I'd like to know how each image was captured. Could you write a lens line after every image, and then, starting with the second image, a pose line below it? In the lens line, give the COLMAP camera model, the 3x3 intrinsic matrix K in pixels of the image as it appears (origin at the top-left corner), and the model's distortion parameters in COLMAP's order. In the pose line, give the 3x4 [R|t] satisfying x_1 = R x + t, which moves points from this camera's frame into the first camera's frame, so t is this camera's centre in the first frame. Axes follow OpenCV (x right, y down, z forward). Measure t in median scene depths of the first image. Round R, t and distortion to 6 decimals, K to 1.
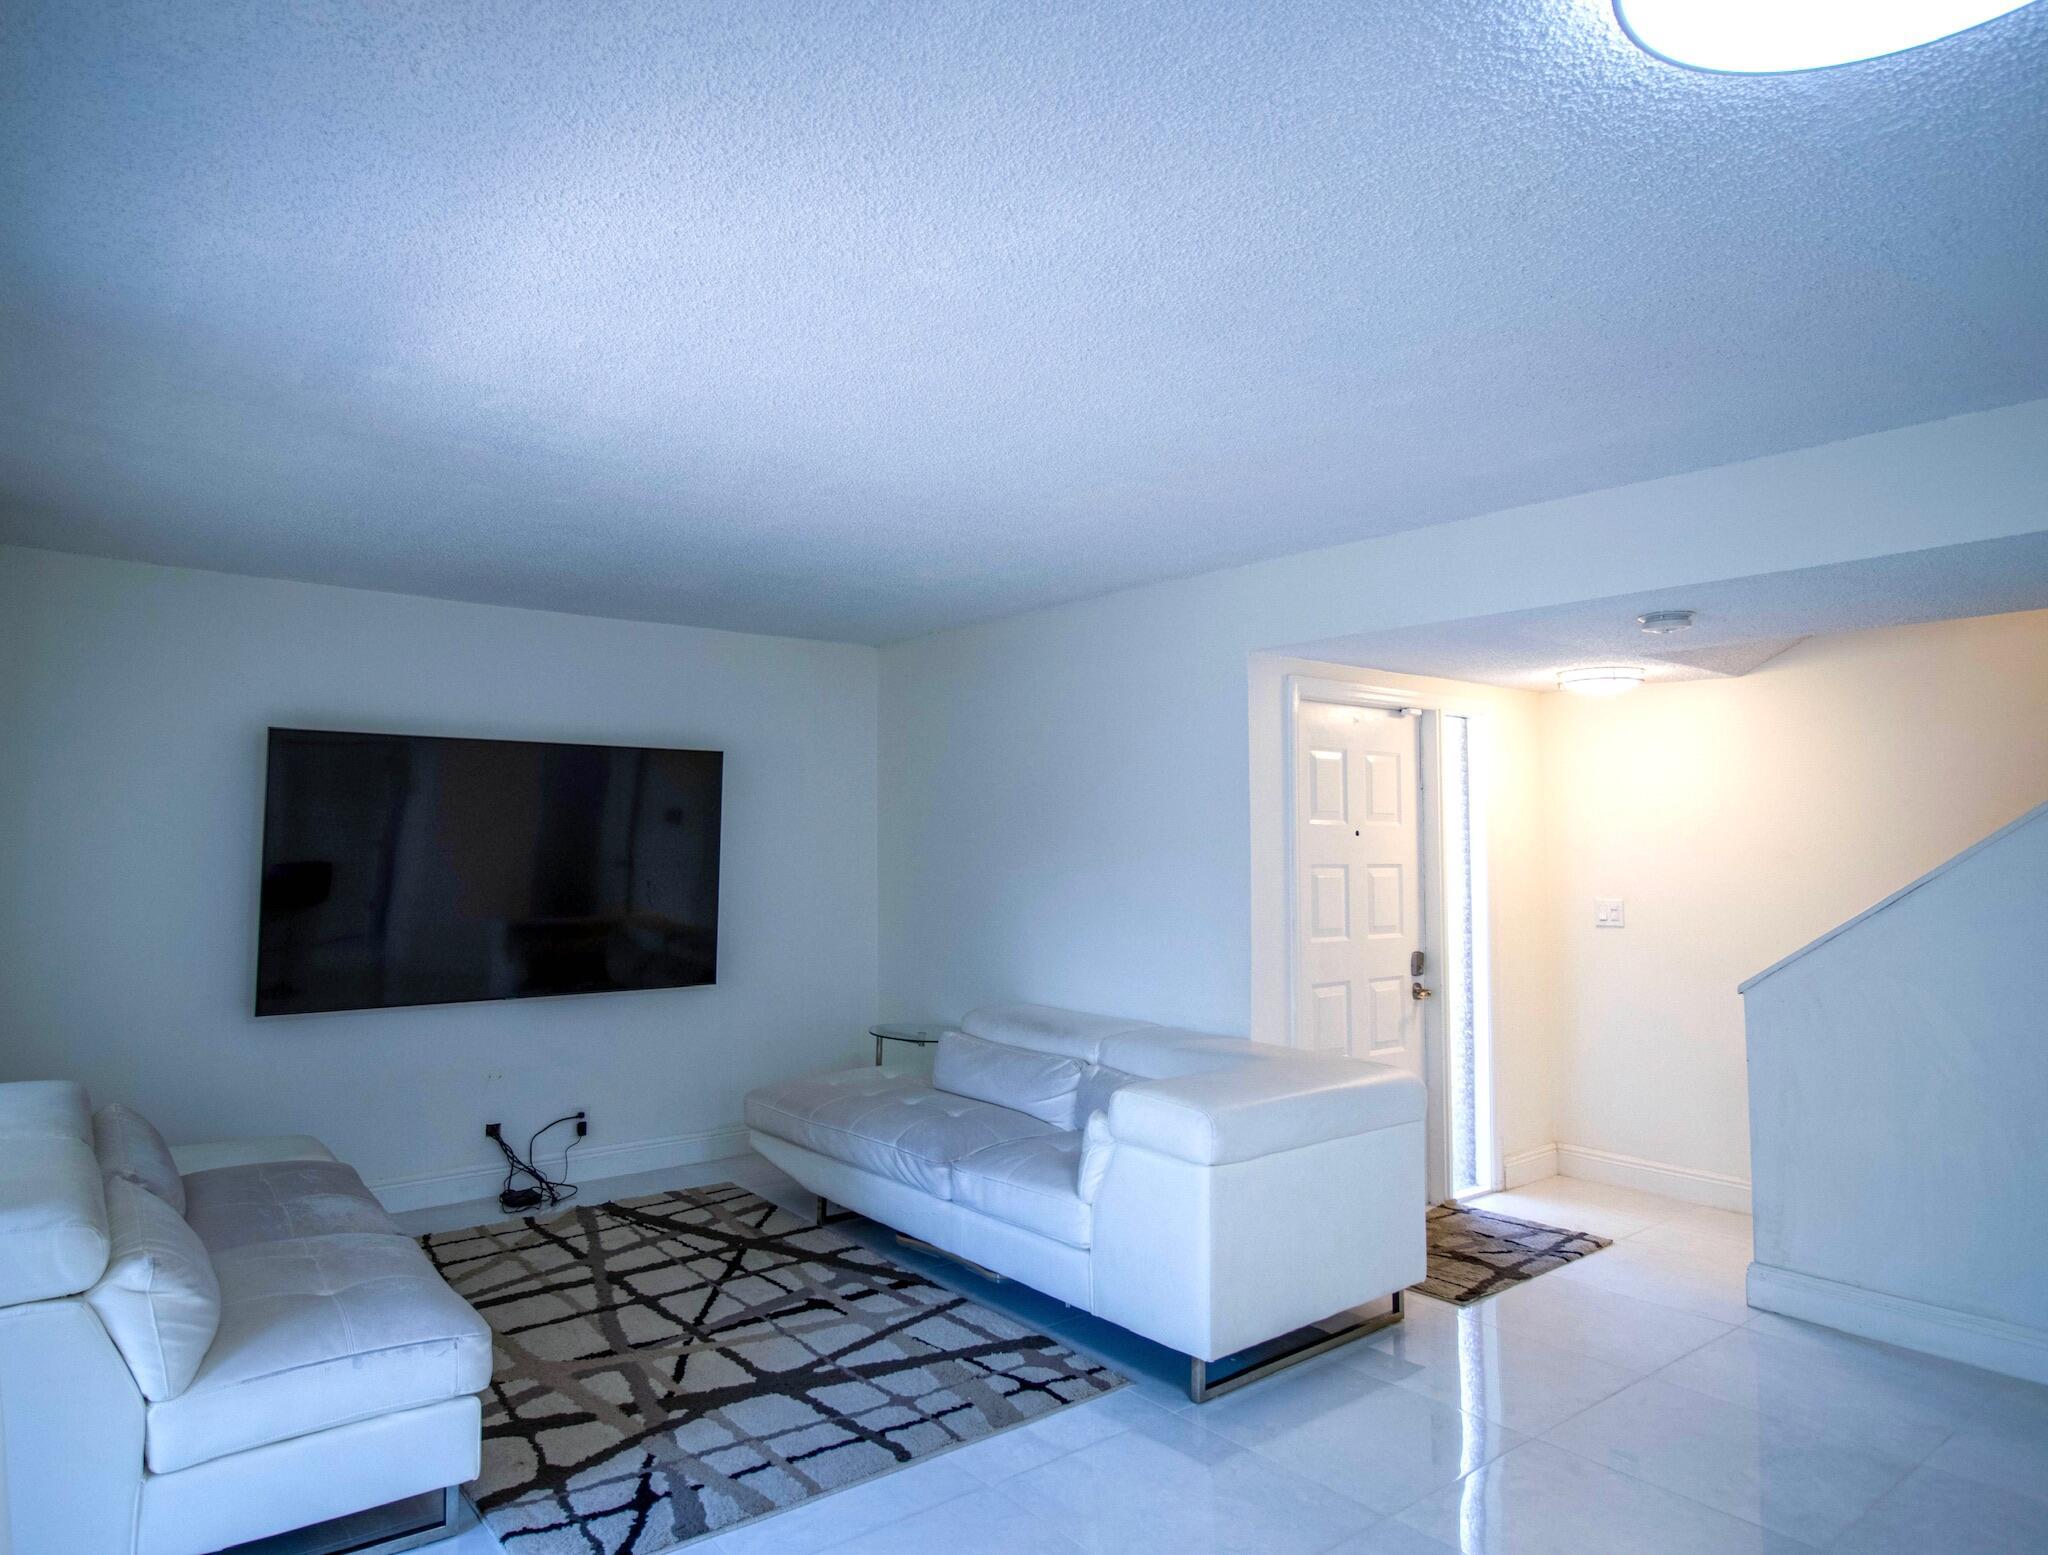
lens RADIAL K [[1106.3, 0, 1022.9], [0, 1106.3, 764.8], [0, 0, 1]] dist [-0.003004, -0.001189]
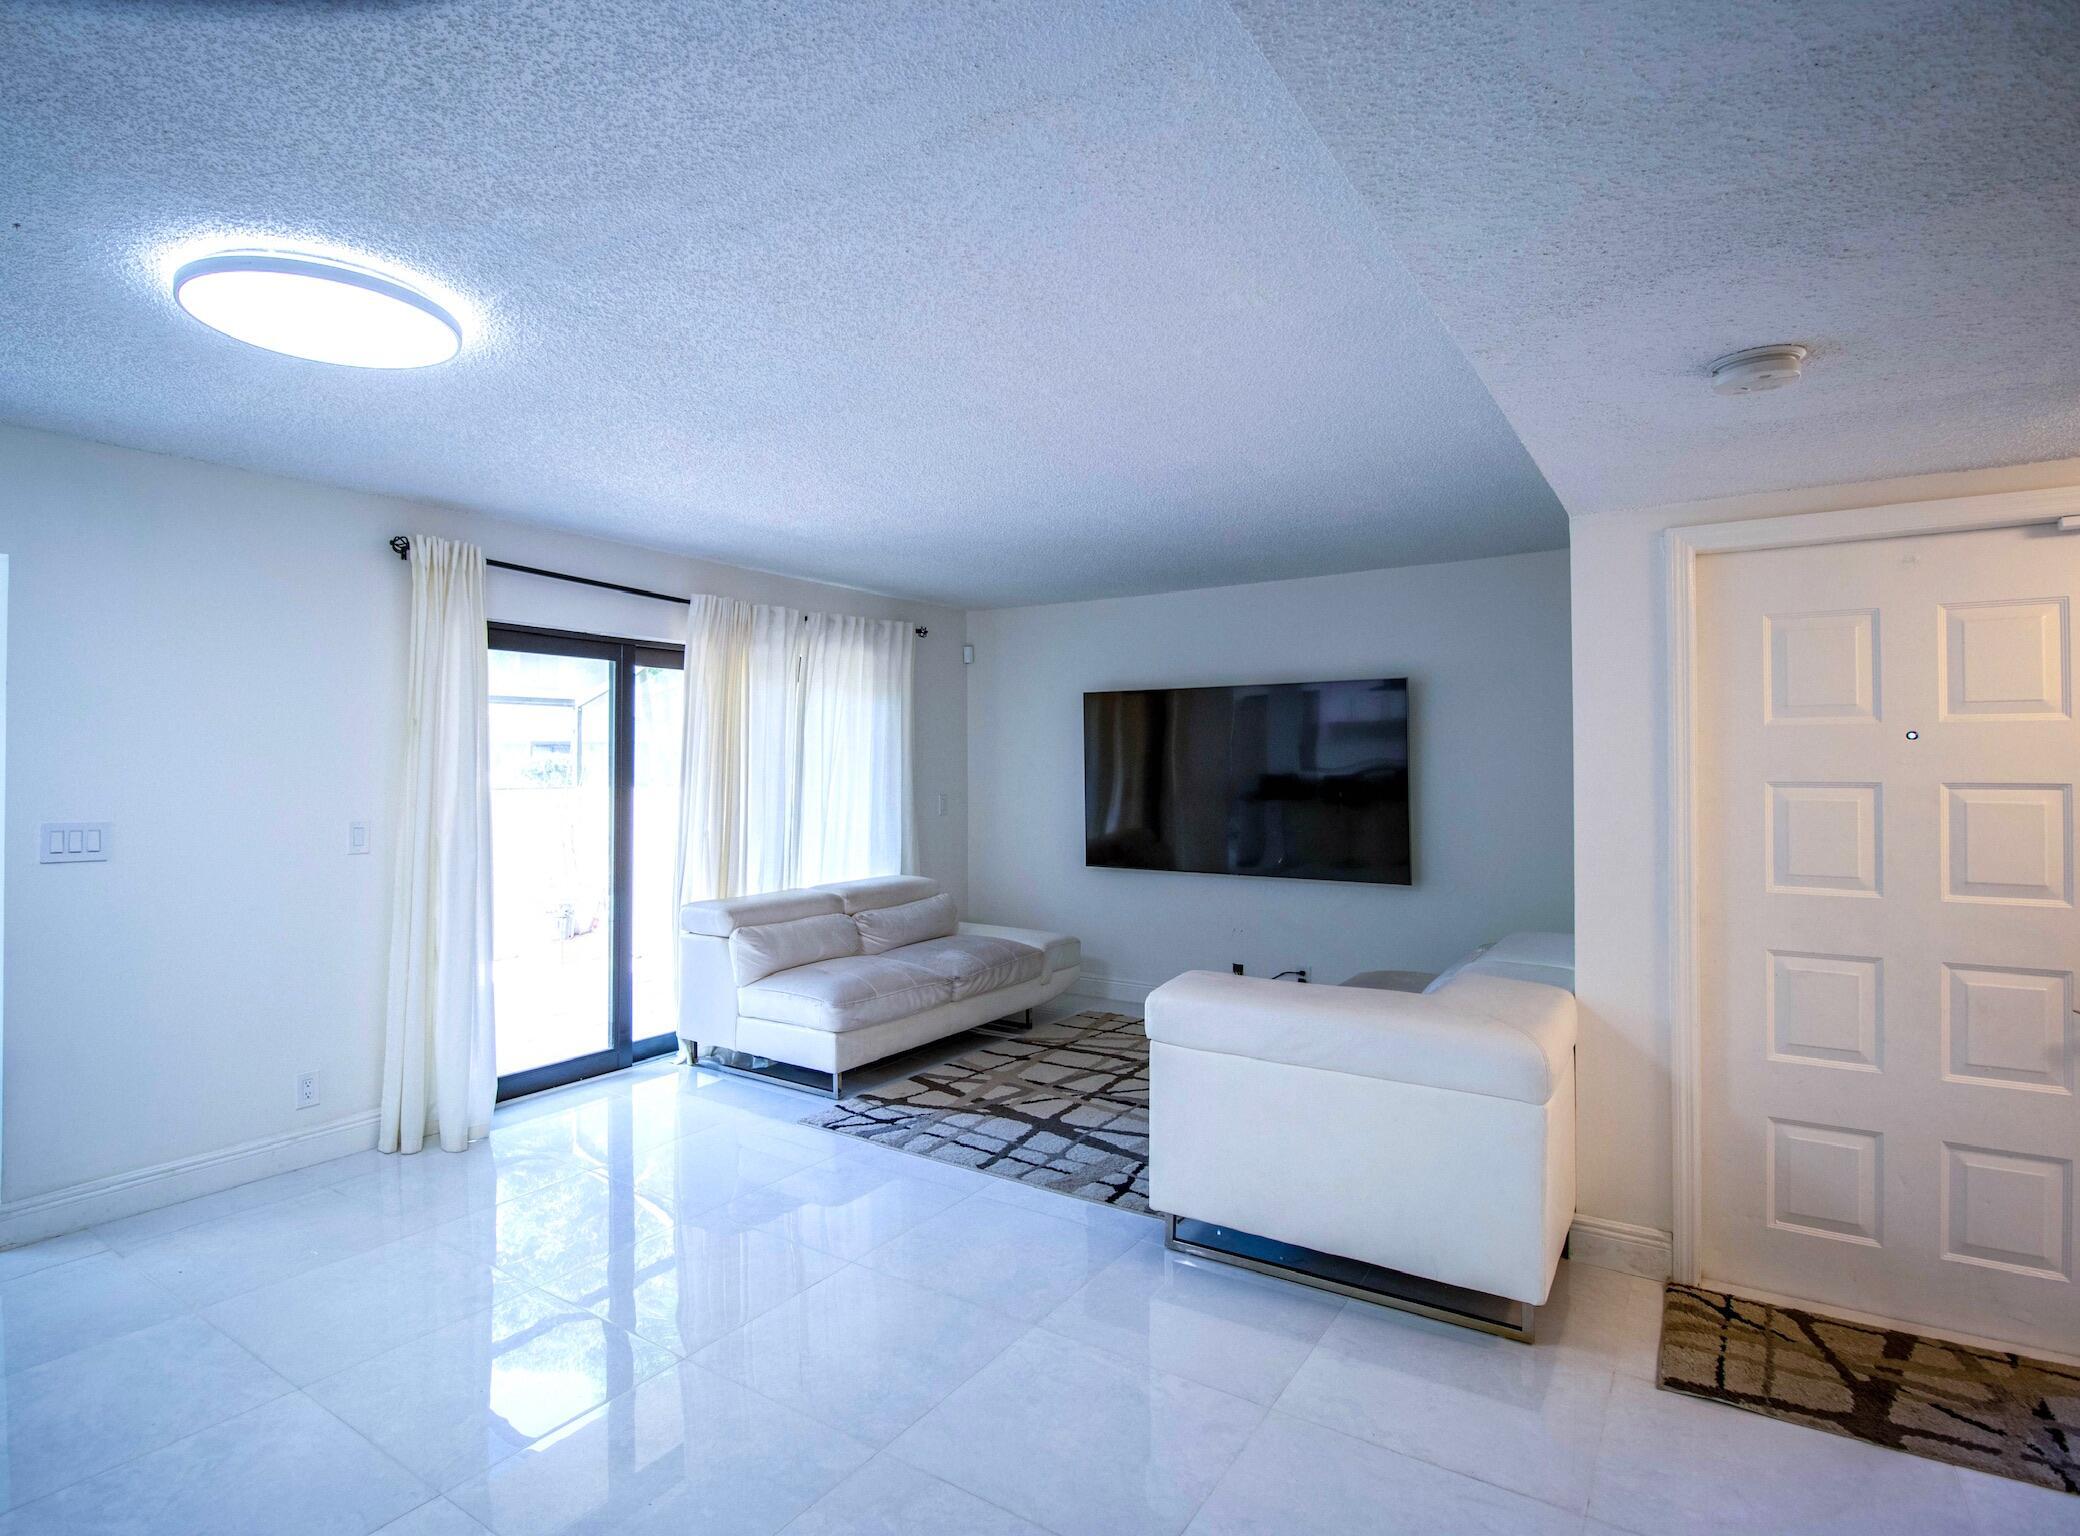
lens RADIAL K [[1040.5, 0, 1039.4], [0, 1040.5, 761.1], [0, 0, 1]] dist [-0.028243, -0.000959]
pose [[0.387816, -0.008368, -0.921699, 1.079076], [0.069594, 0.997370, 0.020227, 0.048360], [0.919106, -0.071989, 0.387378, 0.499852]]
